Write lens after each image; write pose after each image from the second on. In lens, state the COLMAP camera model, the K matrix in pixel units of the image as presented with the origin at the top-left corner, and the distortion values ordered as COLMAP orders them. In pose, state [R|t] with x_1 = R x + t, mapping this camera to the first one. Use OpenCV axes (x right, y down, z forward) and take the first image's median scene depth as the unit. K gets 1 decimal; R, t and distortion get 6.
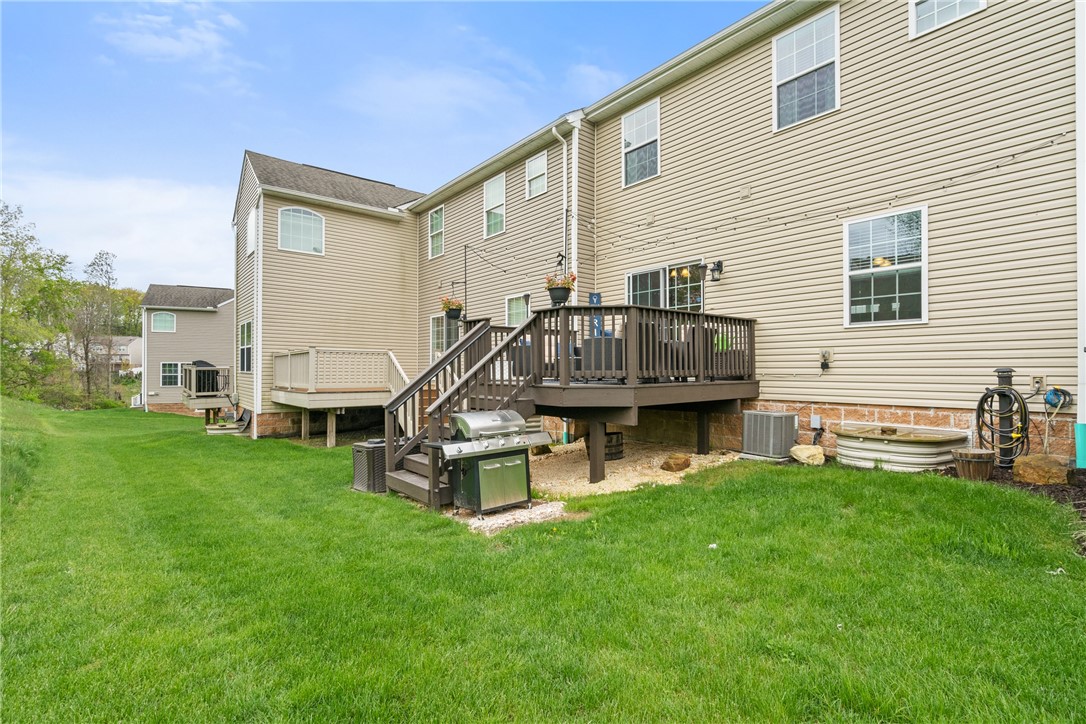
lens RADIAL K [[492.0, 0, 544.1], [0, 492.0, 364.6], [0, 0, 1]] dist [-0.001559, 0.001603]
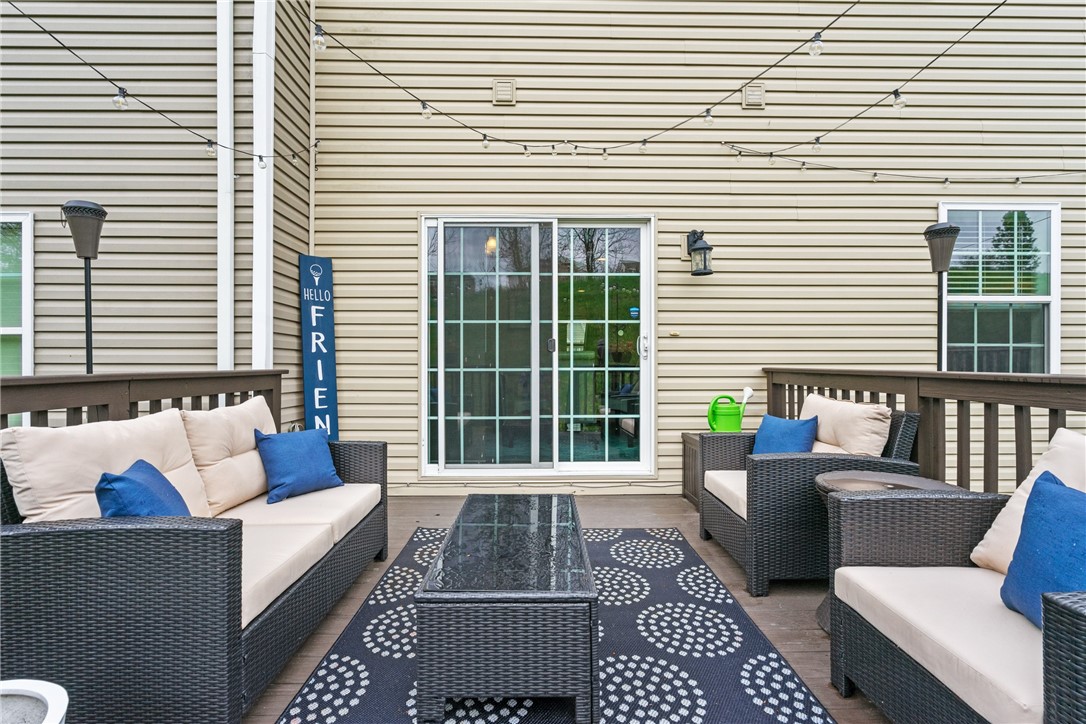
lens RADIAL K [[492.0, 0, 543.5], [0, 492.0, 362.5], [0, 0, 1]] dist [-0.001559, 0.001603]
pose [[0.631844, 0.000369, 0.775096, -0.071966], [-0.007336, 0.999958, 0.005504, -0.083086], [-0.775061, -0.009163, 0.631820, 0.738719]]
